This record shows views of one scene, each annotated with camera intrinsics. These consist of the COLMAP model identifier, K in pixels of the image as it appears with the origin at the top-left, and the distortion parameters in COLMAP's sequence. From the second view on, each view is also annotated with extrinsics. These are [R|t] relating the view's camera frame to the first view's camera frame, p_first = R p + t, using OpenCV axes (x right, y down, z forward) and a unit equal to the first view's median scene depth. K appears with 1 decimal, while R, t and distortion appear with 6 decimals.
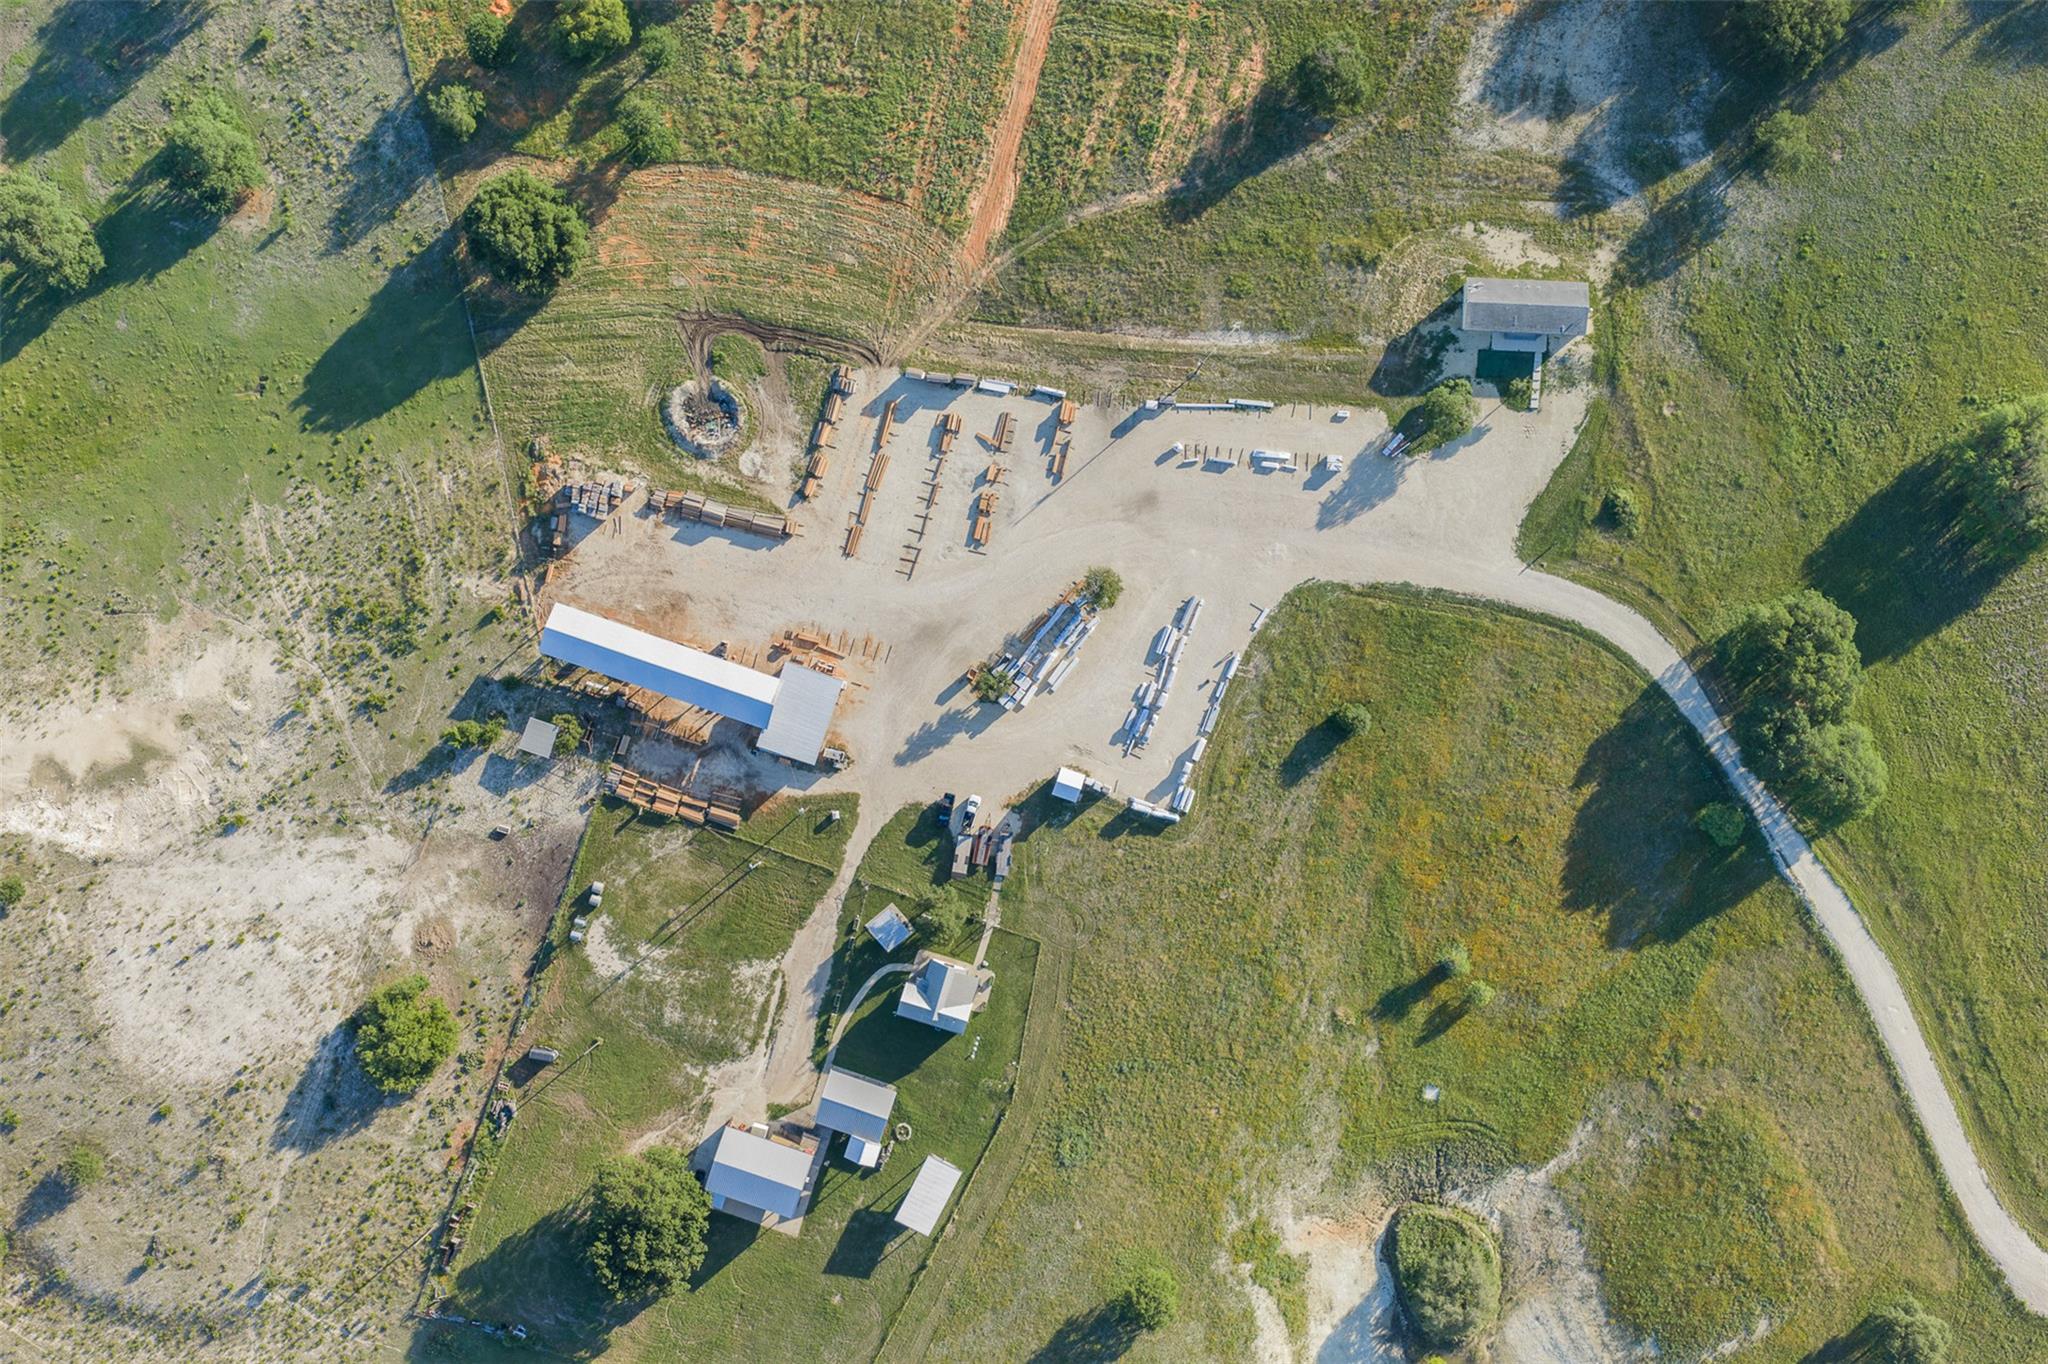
lens RADIAL K [[1693.6, 0, 1031.6], [0, 1693.6, 682.2], [0, 0, 1]] dist [0.001856, -0.007251]
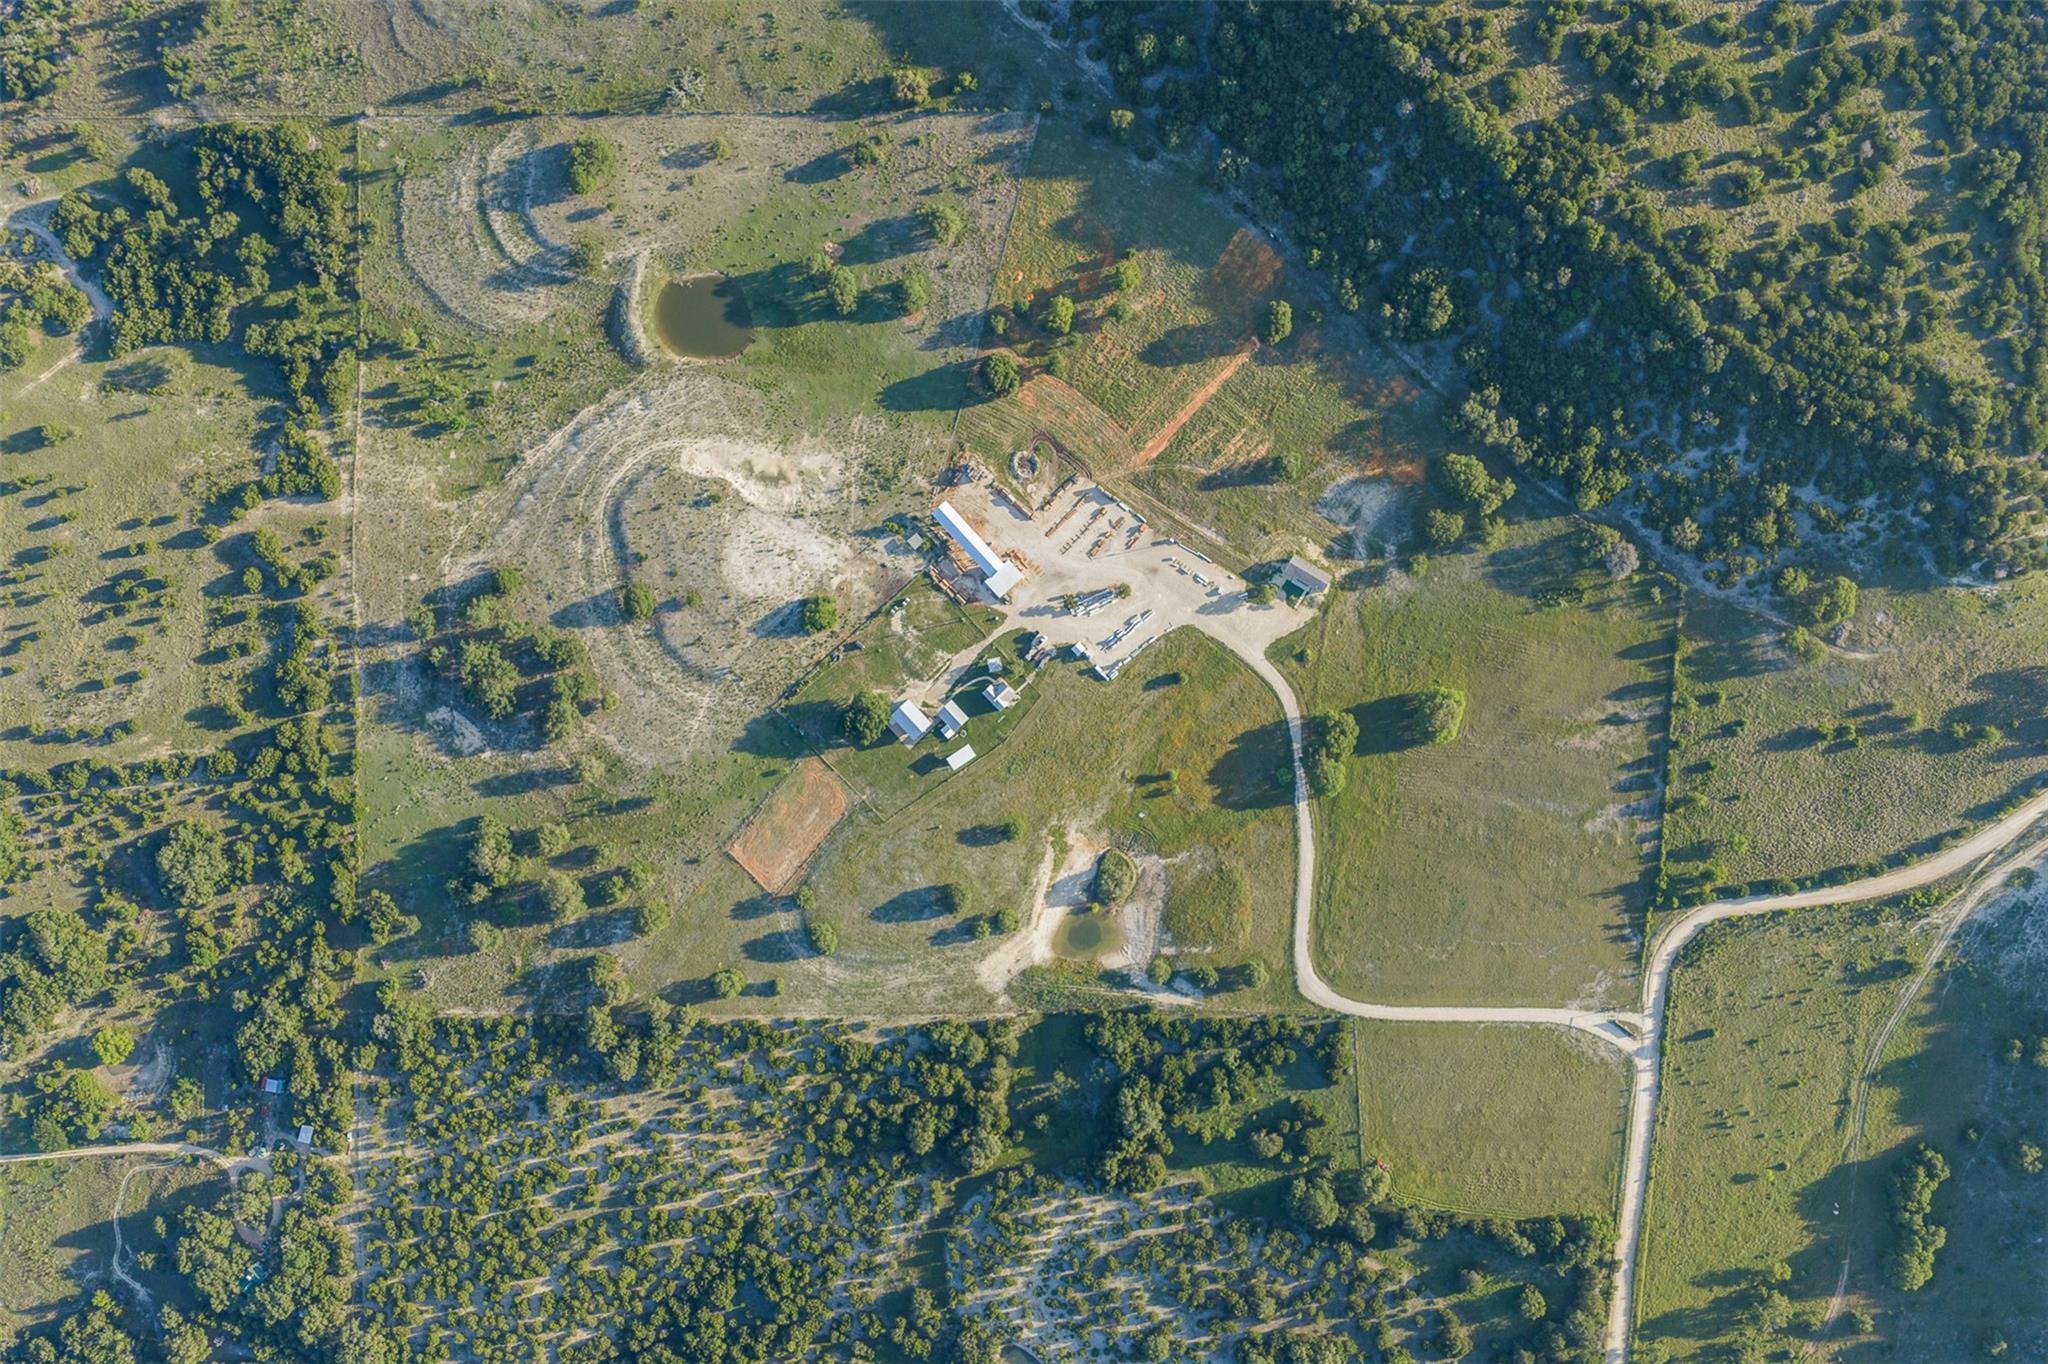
lens RADIAL K [[1693.6, 0, 1018.2], [0, 1693.6, 676.4], [0, 0, 1]] dist [0.001856, -0.007251]
pose [[0.880635, 0.473606, 0.013375, -0.078081], [-0.473693, 0.880680, 0.004203, 0.132823], [-0.009789, -0.010037, 0.999902, -1.708543]]
